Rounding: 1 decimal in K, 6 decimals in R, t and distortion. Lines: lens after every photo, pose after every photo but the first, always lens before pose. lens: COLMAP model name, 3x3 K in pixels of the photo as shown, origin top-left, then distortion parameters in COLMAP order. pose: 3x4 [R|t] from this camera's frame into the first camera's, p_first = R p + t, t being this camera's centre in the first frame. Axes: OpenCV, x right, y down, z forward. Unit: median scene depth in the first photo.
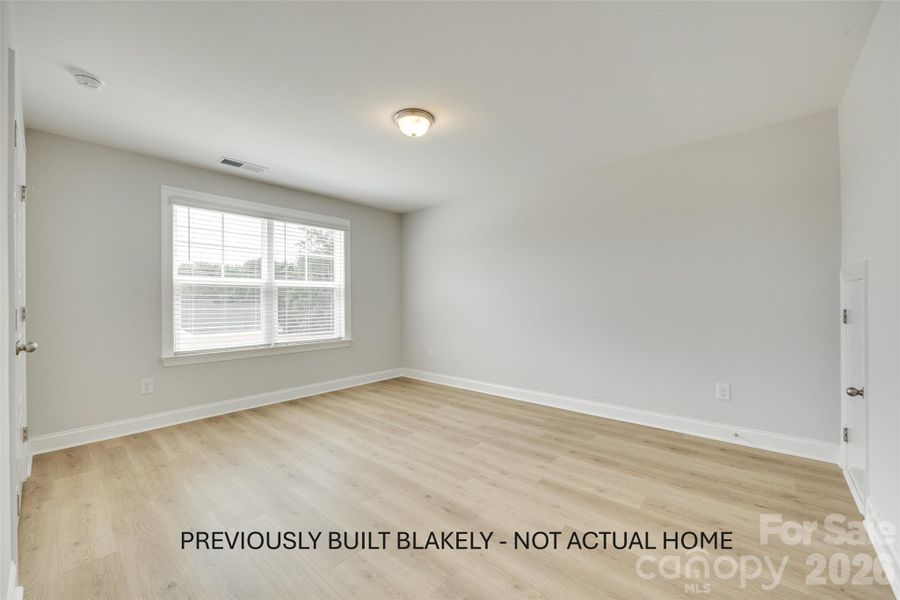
lens RADIAL K [[362.1, 0, 453.4], [0, 362.1, 305.3], [0, 0, 1]] dist [-0.000774, 0.000044]
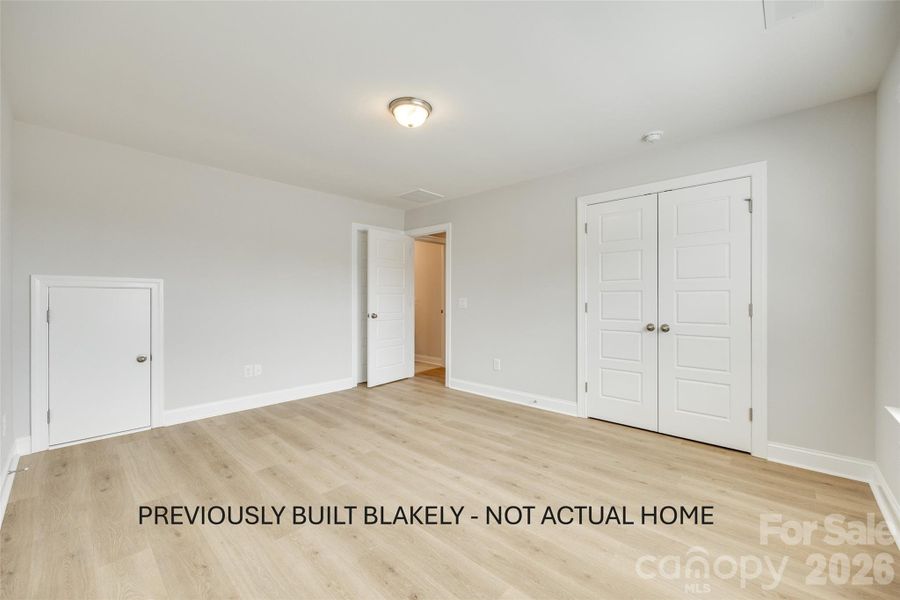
lens RADIAL K [[362.1, 0, 453.4], [0, 362.1, 305.3], [0, 0, 1]] dist [-0.000774, 0.000044]
pose [[-0.999713, 0.007684, 0.022696, -0.251556], [0.008198, 0.999709, 0.022672, -0.022070], [-0.022515, 0.022852, -0.999485, 2.034778]]
